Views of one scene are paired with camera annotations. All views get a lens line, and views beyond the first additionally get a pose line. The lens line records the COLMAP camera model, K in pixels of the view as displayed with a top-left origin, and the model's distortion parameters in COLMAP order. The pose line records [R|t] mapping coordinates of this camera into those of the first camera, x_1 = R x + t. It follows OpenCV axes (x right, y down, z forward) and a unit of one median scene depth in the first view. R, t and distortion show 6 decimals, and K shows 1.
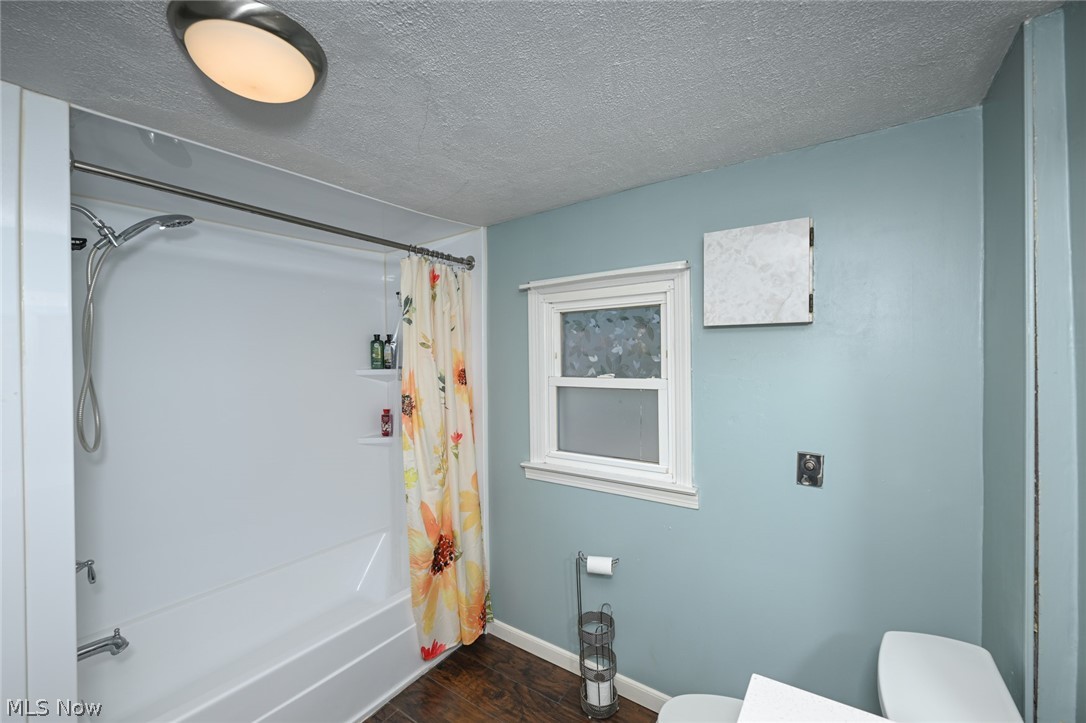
lens RADIAL K [[433.4, 0, 541.6], [0, 433.4, 362.1], [0, 0, 1]] dist [-0.000080, 0.000080]
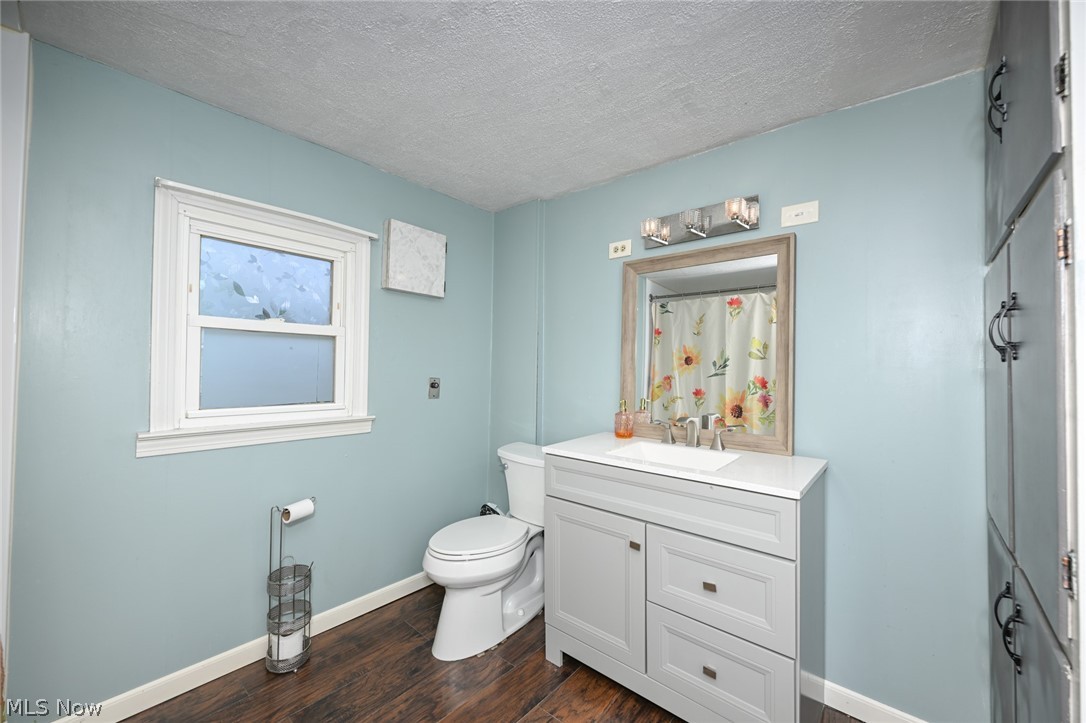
lens RADIAL K [[433.4, 0, 541.0], [0, 433.4, 361.9], [0, 0, 1]] dist [-0.000080, 0.000080]
pose [[0.093275, 0.030965, 0.995159, -0.897984], [-0.008678, 0.999504, -0.030286, 0.181202], [-0.995603, -0.005811, 0.093497, 0.416863]]
